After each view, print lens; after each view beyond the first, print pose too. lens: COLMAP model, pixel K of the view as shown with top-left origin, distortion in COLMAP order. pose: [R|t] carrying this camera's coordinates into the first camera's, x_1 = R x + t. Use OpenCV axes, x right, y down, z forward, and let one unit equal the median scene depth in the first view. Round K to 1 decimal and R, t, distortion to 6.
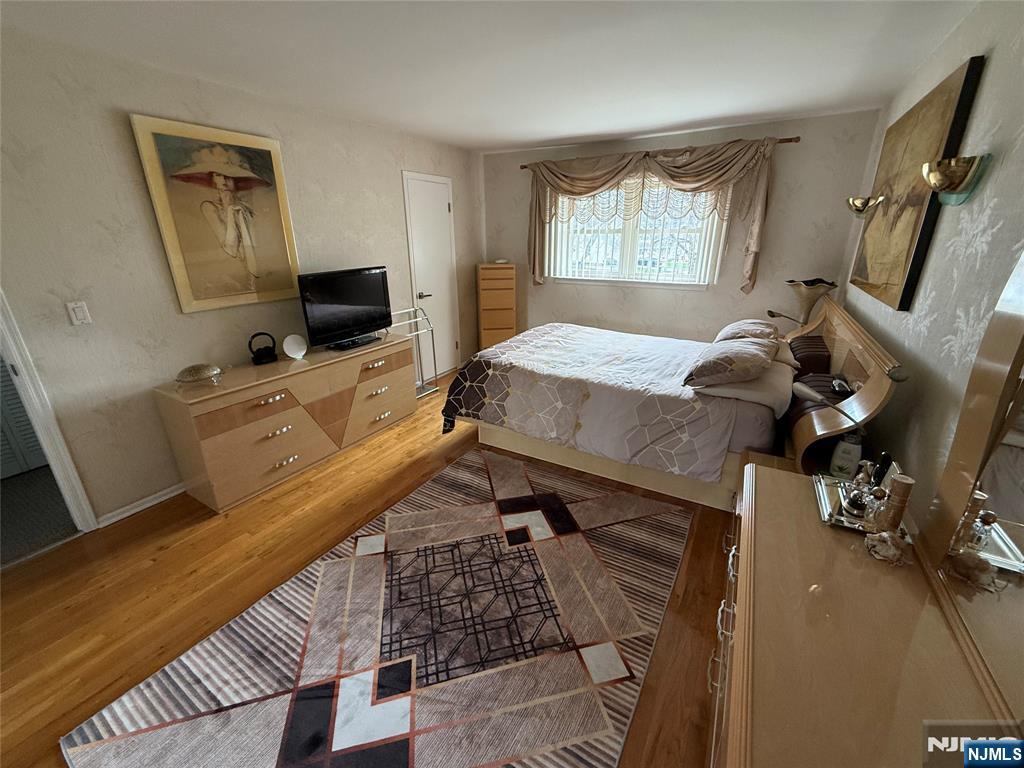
lens RADIAL K [[417.5, 0, 512.0], [0, 417.5, 384.0], [0, 0, 1]] dist [0.000791, -0.000222]
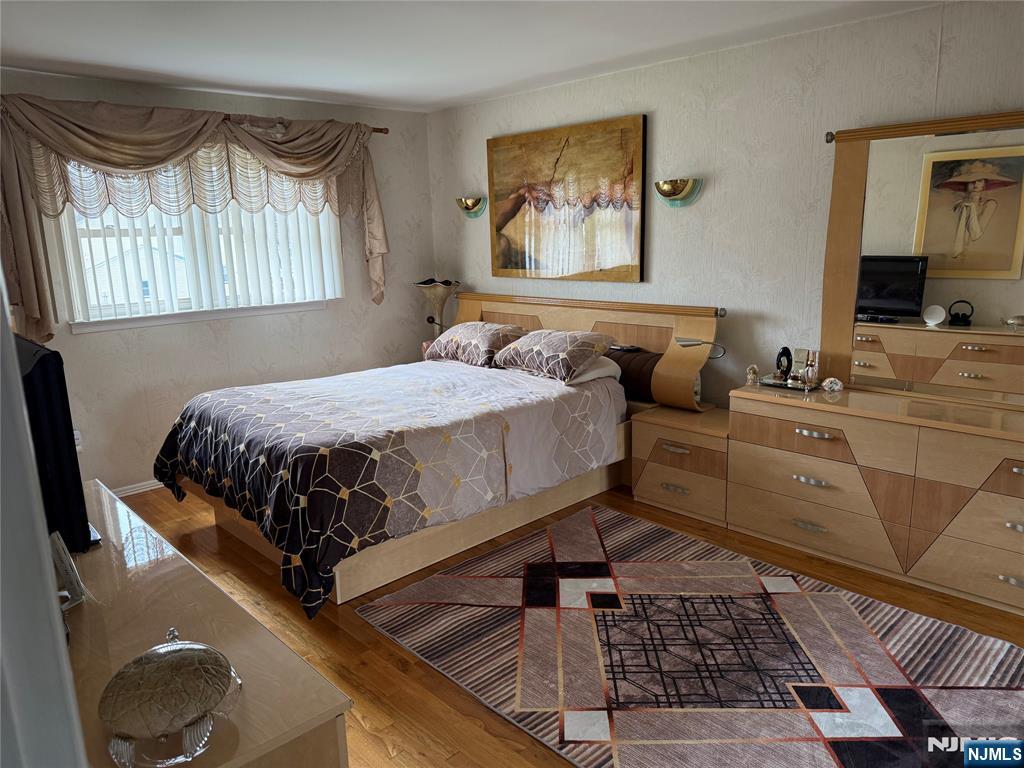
lens RADIAL K [[718.6, 0, 512.0], [0, 718.6, 384.0], [0, 0, 1]] dist [0.087373, -0.135262]
pose [[0.273863, -0.204064, 0.939871, -1.046056], [0.346652, 0.932491, 0.101453, -0.177597], [-0.897124, 0.298024, 0.326114, 0.514126]]
